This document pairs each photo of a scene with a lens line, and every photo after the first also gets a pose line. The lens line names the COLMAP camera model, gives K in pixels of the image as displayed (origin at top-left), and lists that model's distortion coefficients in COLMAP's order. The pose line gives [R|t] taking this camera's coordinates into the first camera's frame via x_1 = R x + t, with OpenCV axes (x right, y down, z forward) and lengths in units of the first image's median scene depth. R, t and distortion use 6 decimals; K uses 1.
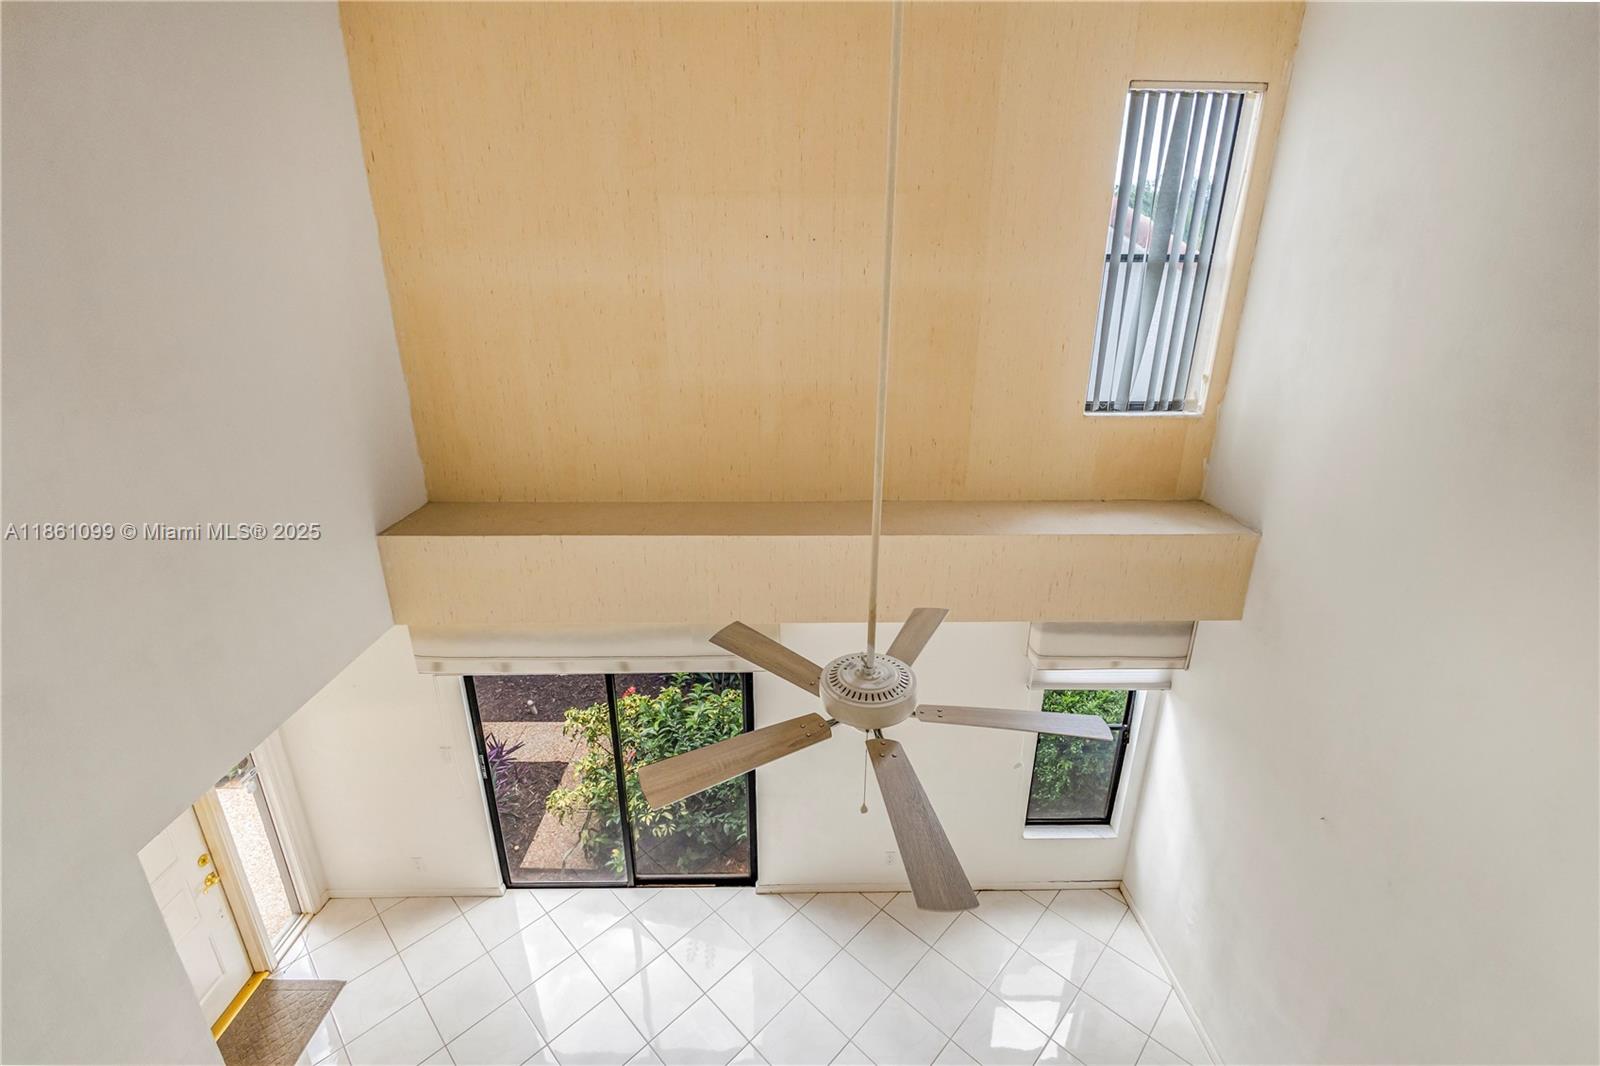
lens RADIAL K [[685.2, 0, 797.1], [0, 685.2, 525.4], [0, 0, 1]] dist [0.000342, 0.000245]
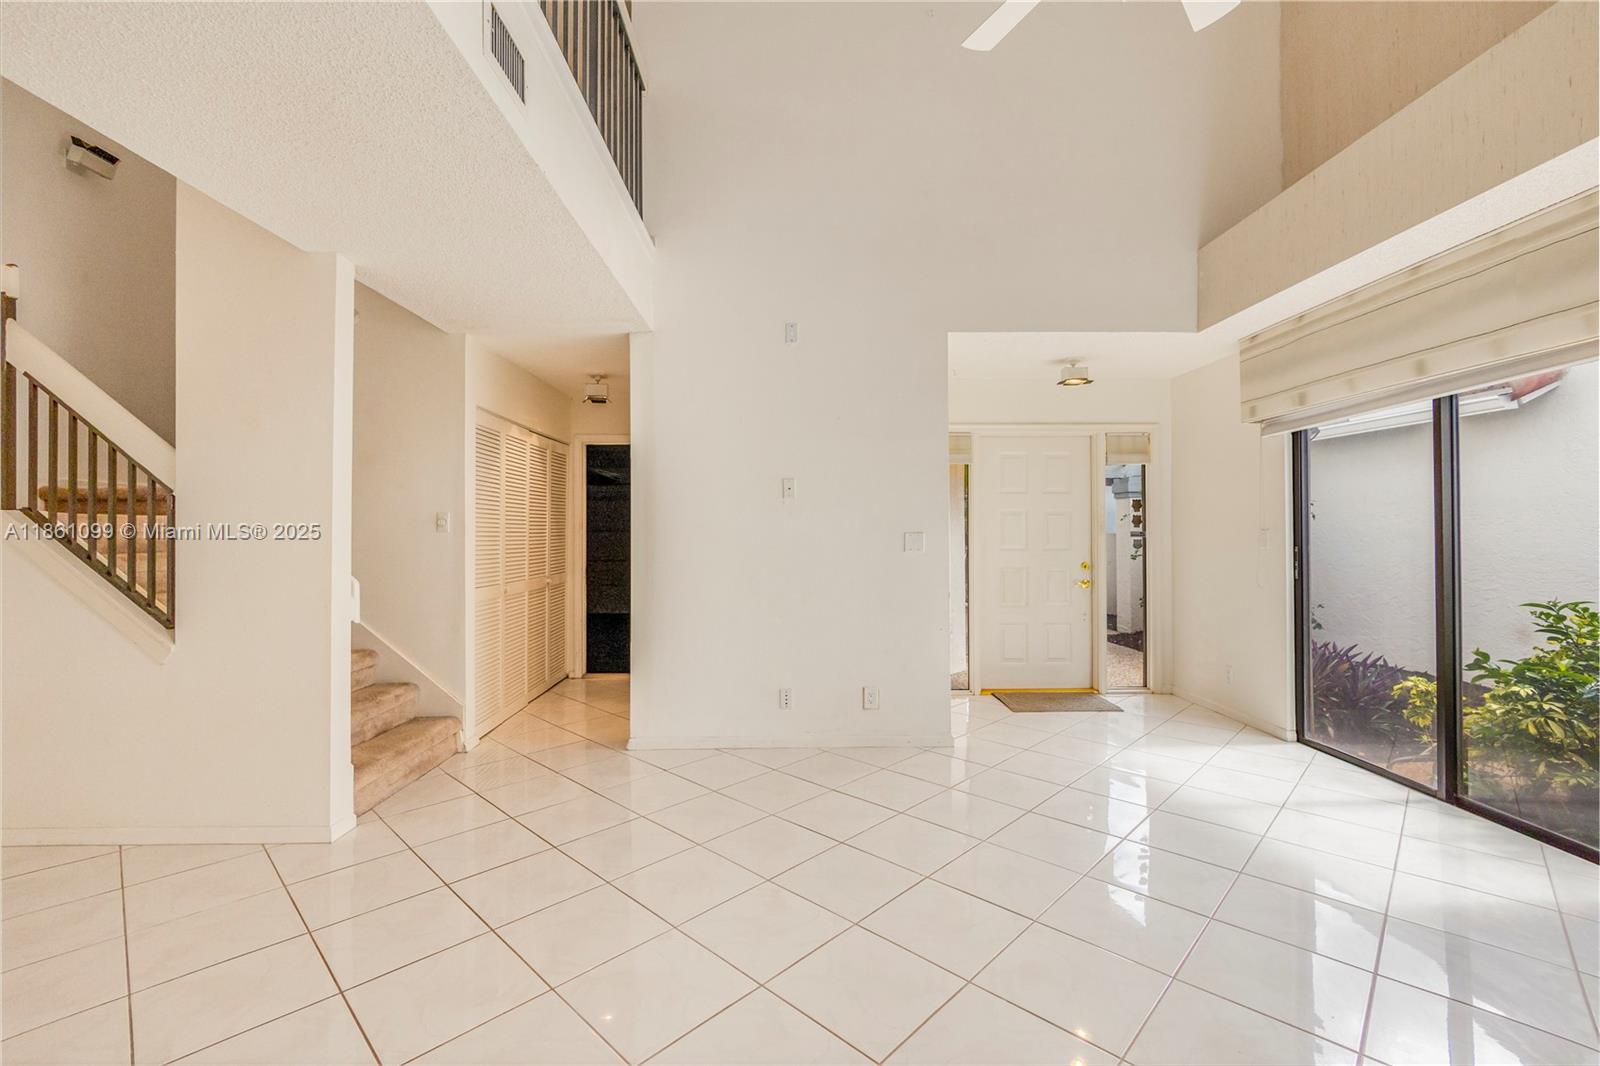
lens RADIAL K [[699.2, 0, 799.5], [0, 699.2, 523.2], [0, 0, 1]] dist [-0.001123, 0.000392]
pose [[0.016082, -0.012107, -0.999797, 0.525496], [-0.340226, 0.940193, -0.016857, 0.640917], [0.940206, 0.340428, 0.011001, 0.435647]]
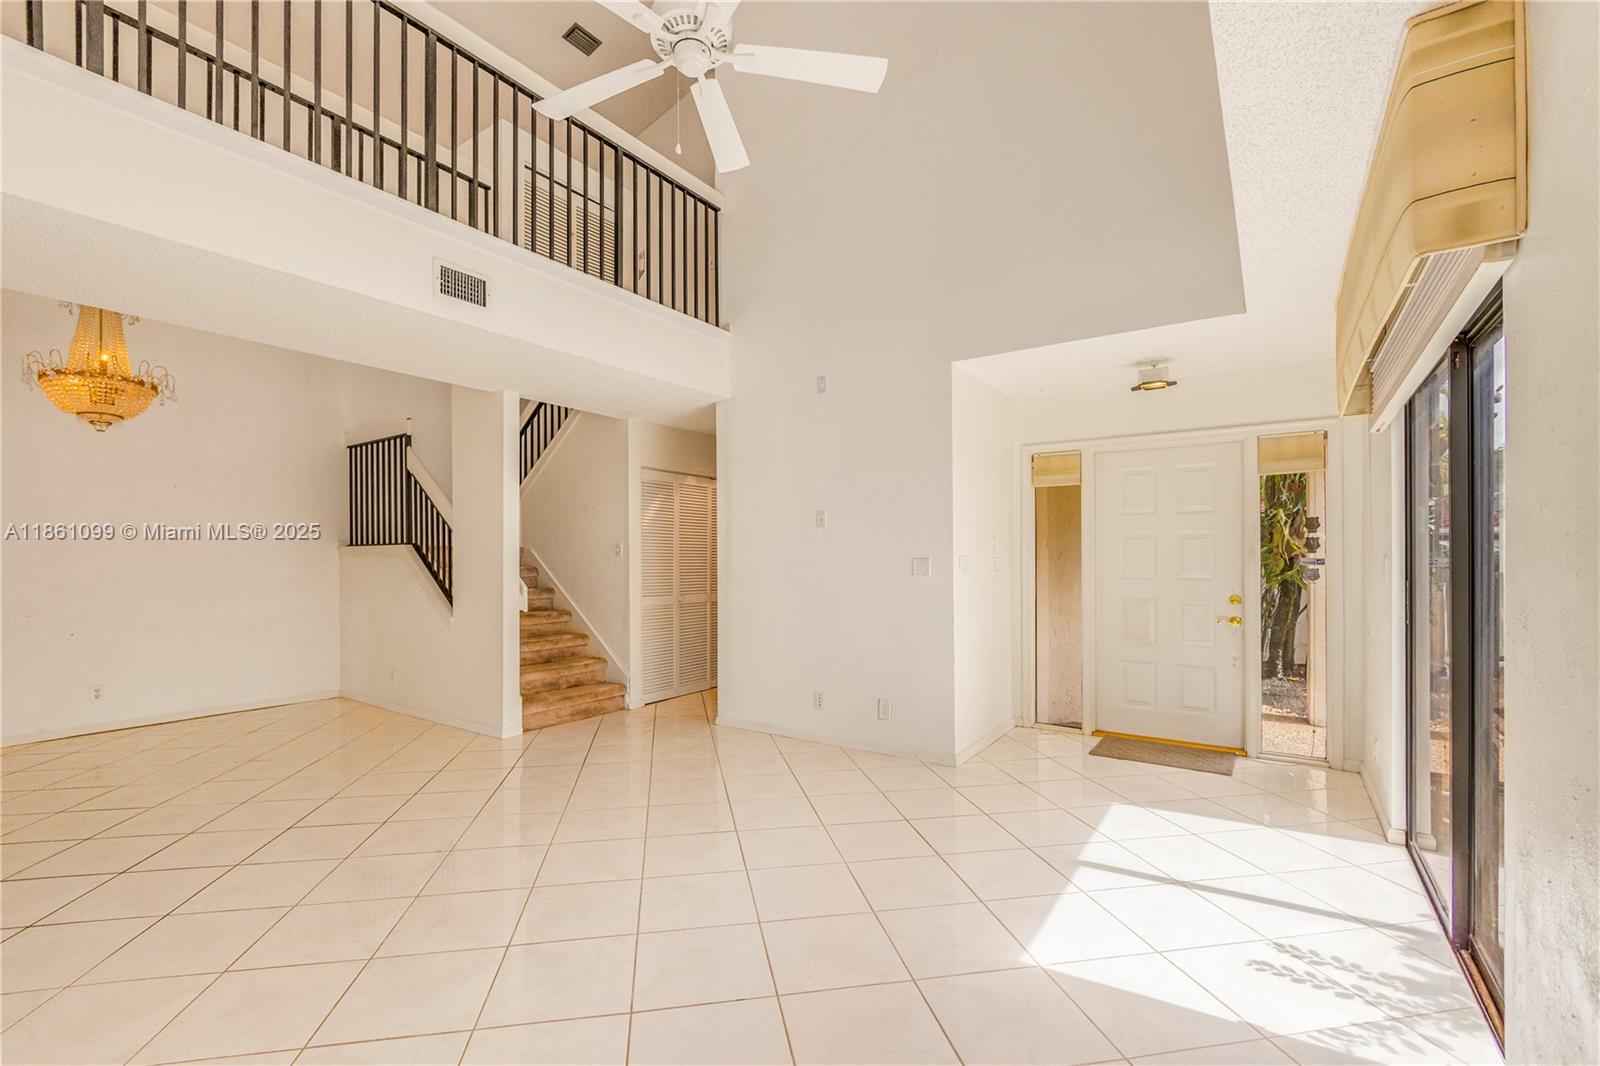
lens RADIAL K [[704.3, 0, 772.6], [0, 704.3, 555.6], [0, 0, 1]] dist [0.001034, 0.000167]
pose [[-0.582143, -0.001561, -0.813085, 0.520616], [-0.278868, 0.939726, 0.197857, 0.417965], [0.763768, 0.341924, -0.547491, 1.045872]]
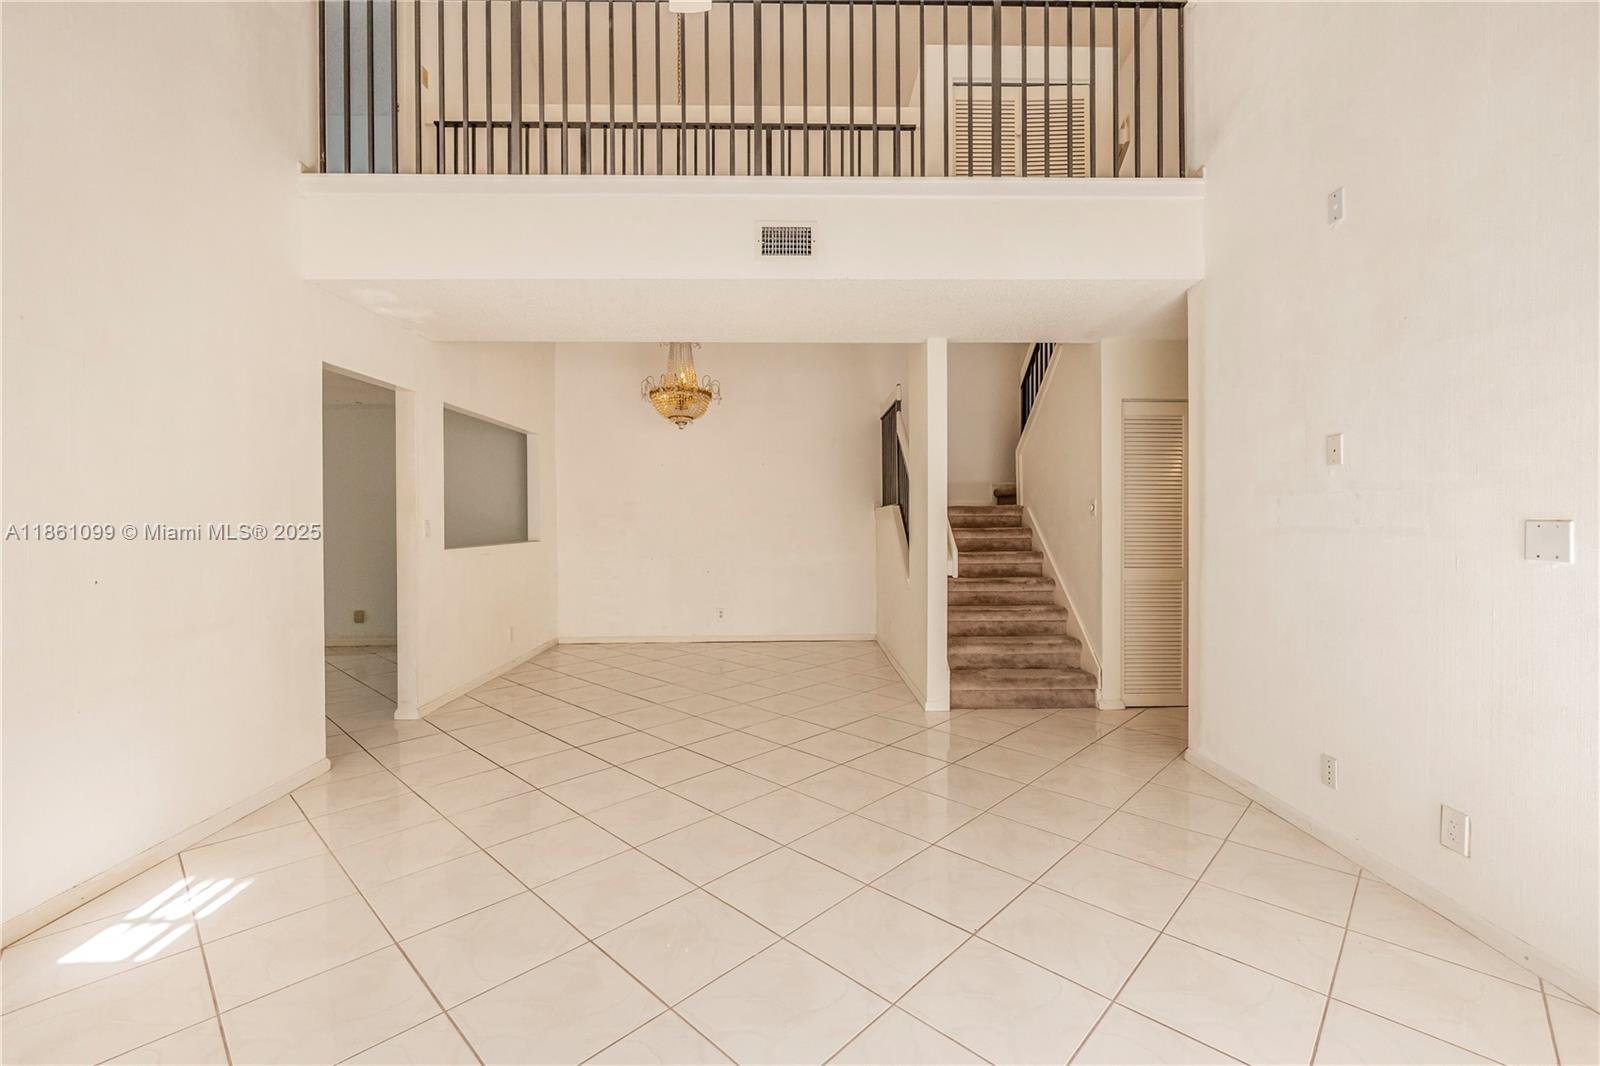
lens RADIAL K [[673.4, 0, 802.9], [0, 673.4, 527.5], [0, 0, 1]] dist [0.000394, 0.000157]
pose [[-0.999589, 0.006125, -0.028010, 0.007281], [-0.004318, 0.933618, 0.358244, 0.415571], [0.028345, 0.358217, -0.933208, 1.042165]]
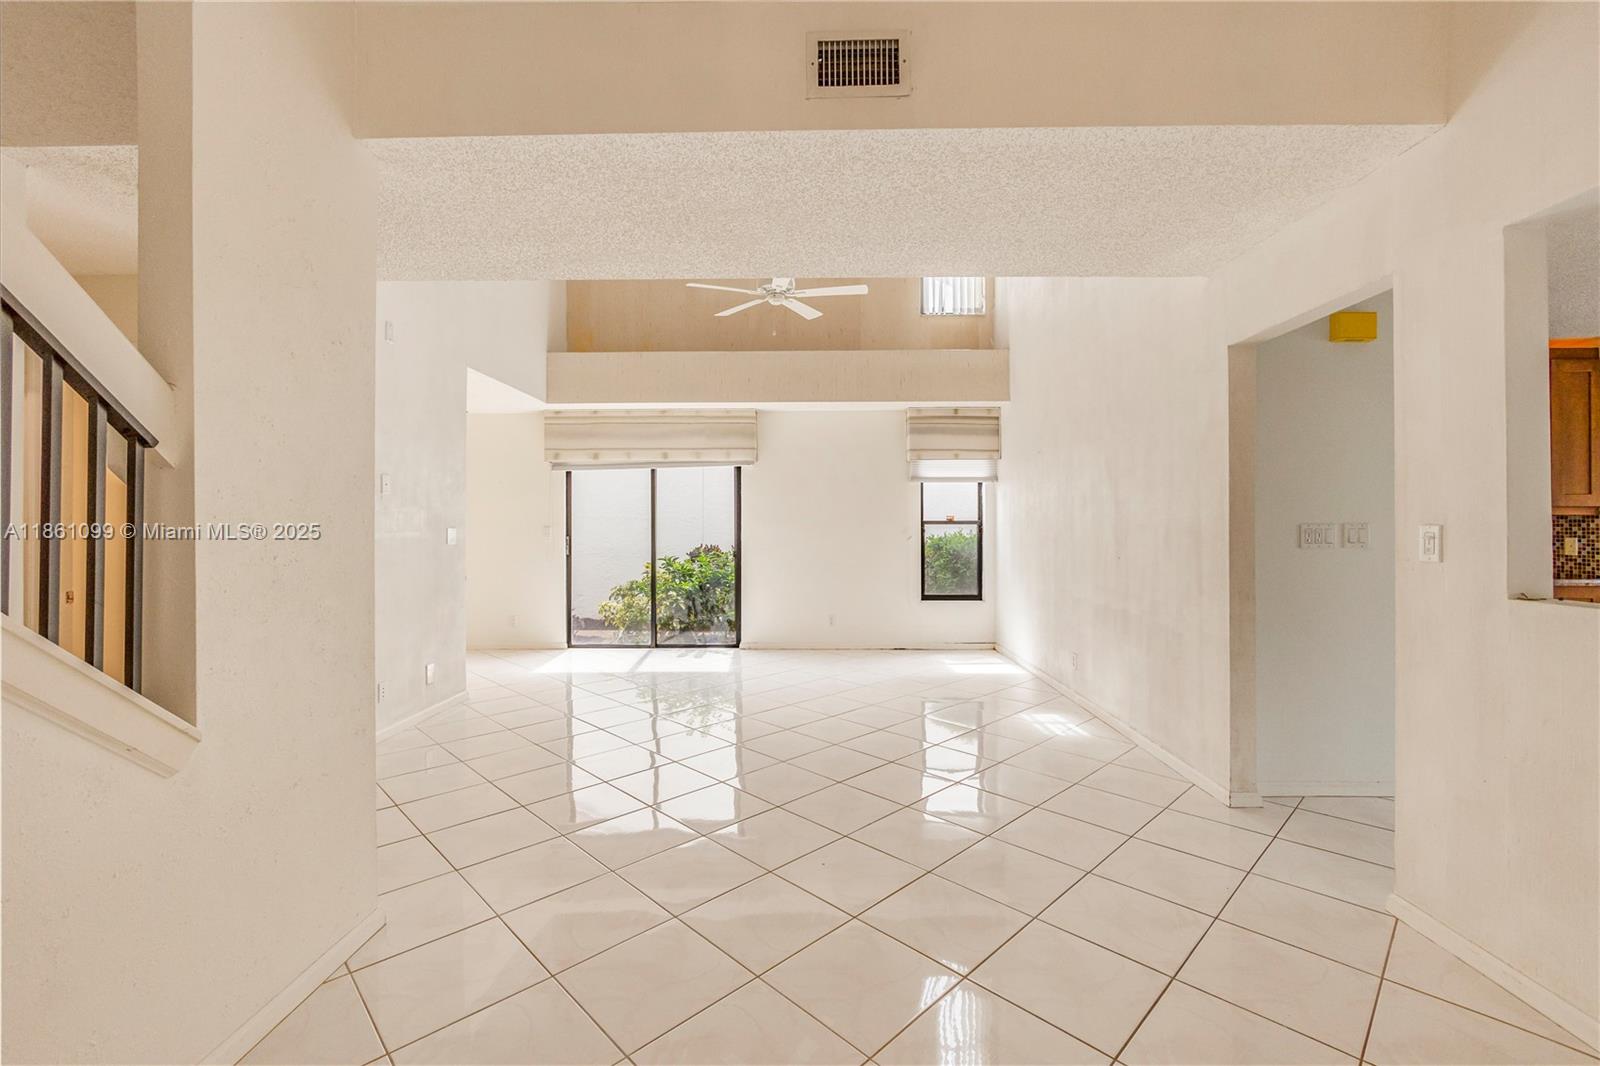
lens RADIAL K [[673.4, 0, 802.9], [0, 673.4, 527.5], [0, 0, 1]] dist [0.000394, 0.000157]
pose [[0.999803, 0.000083, -0.019868, 0.127215], [-0.006856, 0.939997, -0.341114, 0.988740], [0.018648, 0.341183, 0.939812, -0.526737]]
